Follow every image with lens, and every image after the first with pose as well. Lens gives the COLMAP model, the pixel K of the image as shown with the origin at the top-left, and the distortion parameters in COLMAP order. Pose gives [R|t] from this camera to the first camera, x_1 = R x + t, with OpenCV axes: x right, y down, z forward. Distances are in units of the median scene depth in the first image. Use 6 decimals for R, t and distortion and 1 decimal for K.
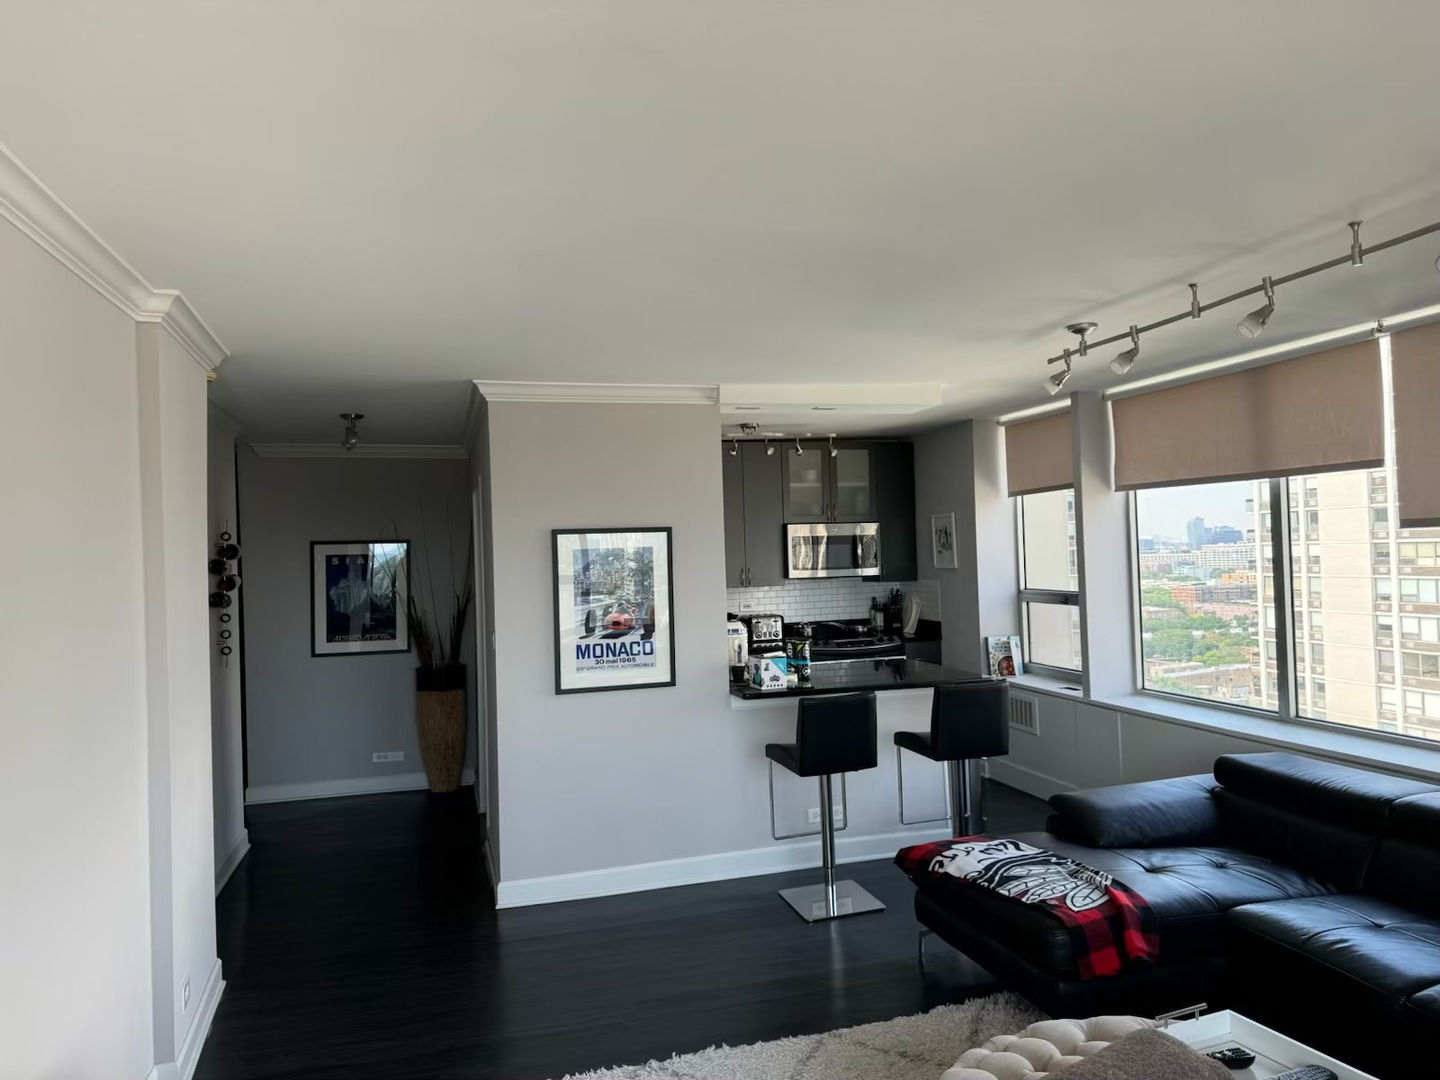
lens RADIAL K [[1008.9, 0, 713.2], [0, 1008.9, 534.6], [0, 0, 1]] dist [0.134514, -0.128389]
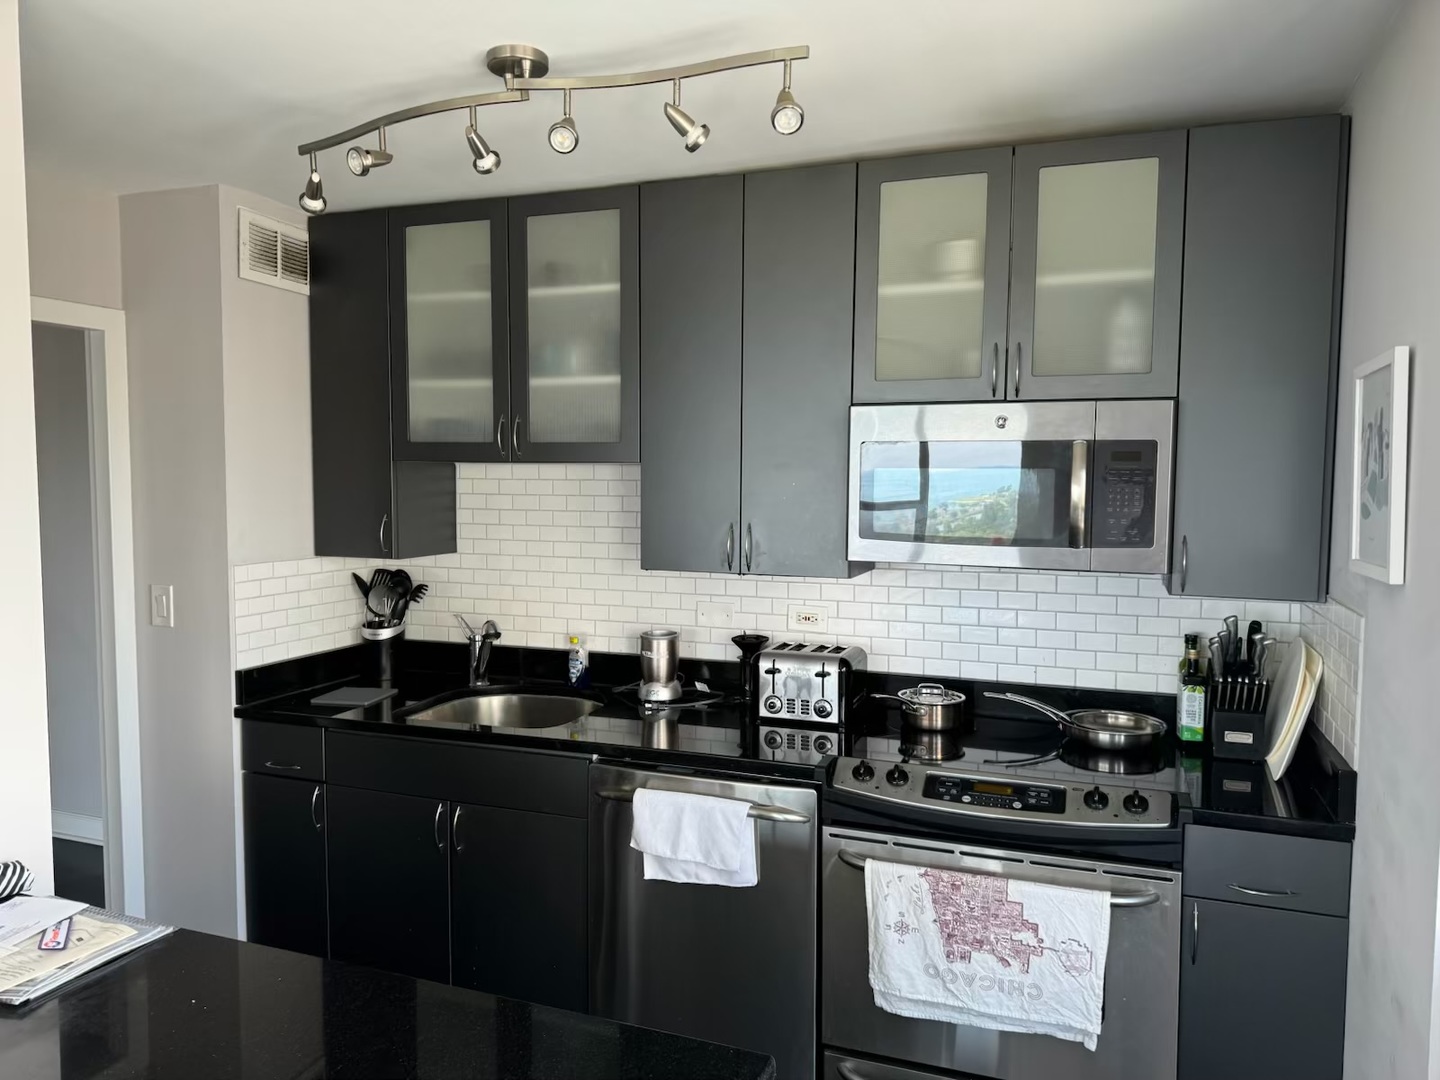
lens RADIAL K [[1008.0, 0, 720.0], [0, 1008.0, 540.0], [0, 0, 1]] dist [0.087885, -0.126305]
pose [[0.795755, 0.077158, -0.600684, 0.371828], [-0.019414, 0.994591, 0.102036, 0.002171], [0.605308, -0.069534, 0.792948, 1.043044]]
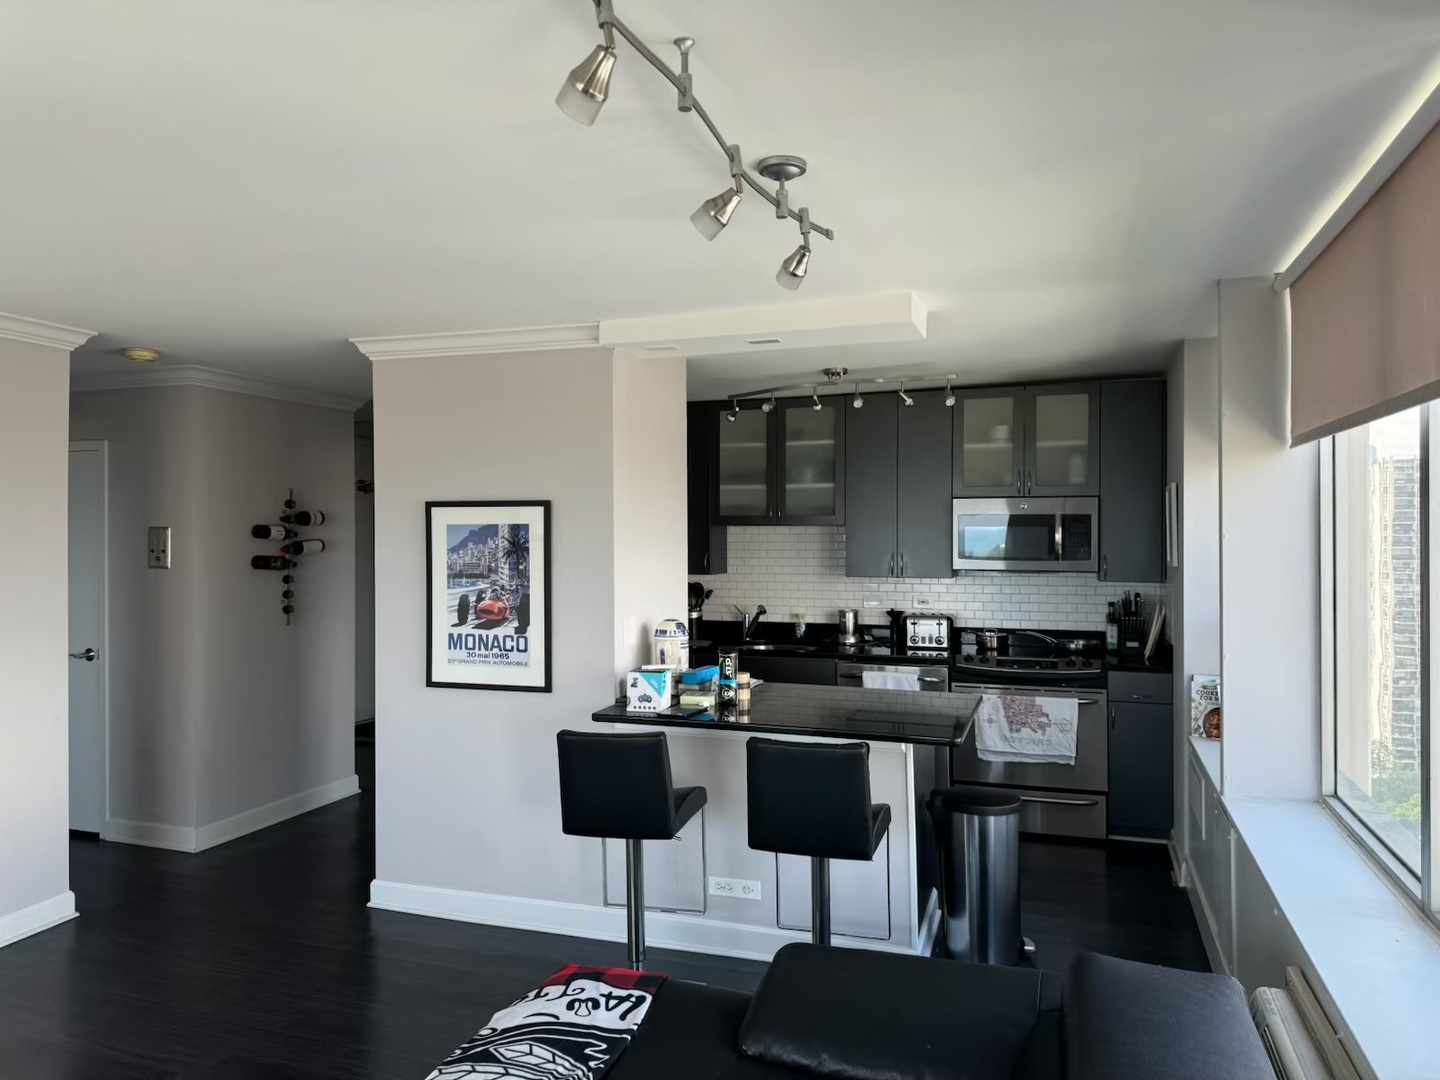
lens RADIAL K [[1008.9, 0, 713.2], [0, 1008.9, 534.6], [0, 0, 1]] dist [0.134514, -0.128389]
pose [[0.815494, 0.031934, -0.577883, 0.552138], [-0.014077, 0.999276, 0.035355, -0.010949], [0.578594, -0.020697, 0.815353, 0.406948]]
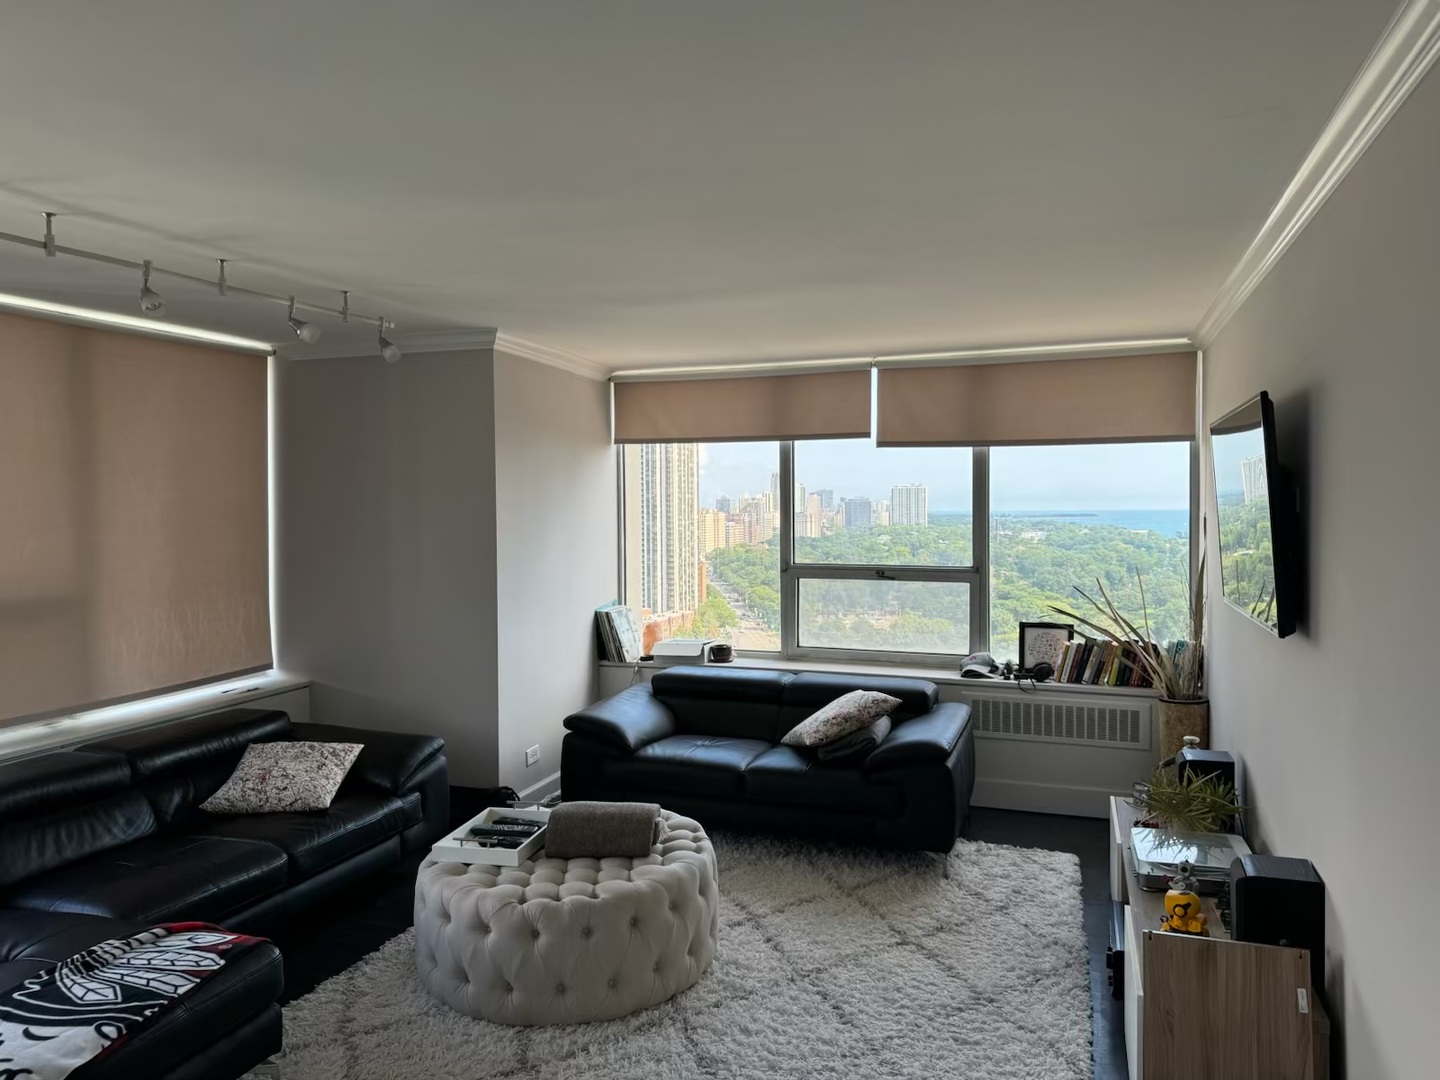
lens RADIAL K [[1008.9, 0, 713.2], [0, 1008.9, 534.6], [0, 0, 1]] dist [0.134514, -0.128389]
pose [[-0.810862, 0.026997, 0.584614, -0.323028], [0.029703, 0.999546, -0.004961, 0.028312], [-0.584483, 0.013341, -0.811296, 0.963845]]
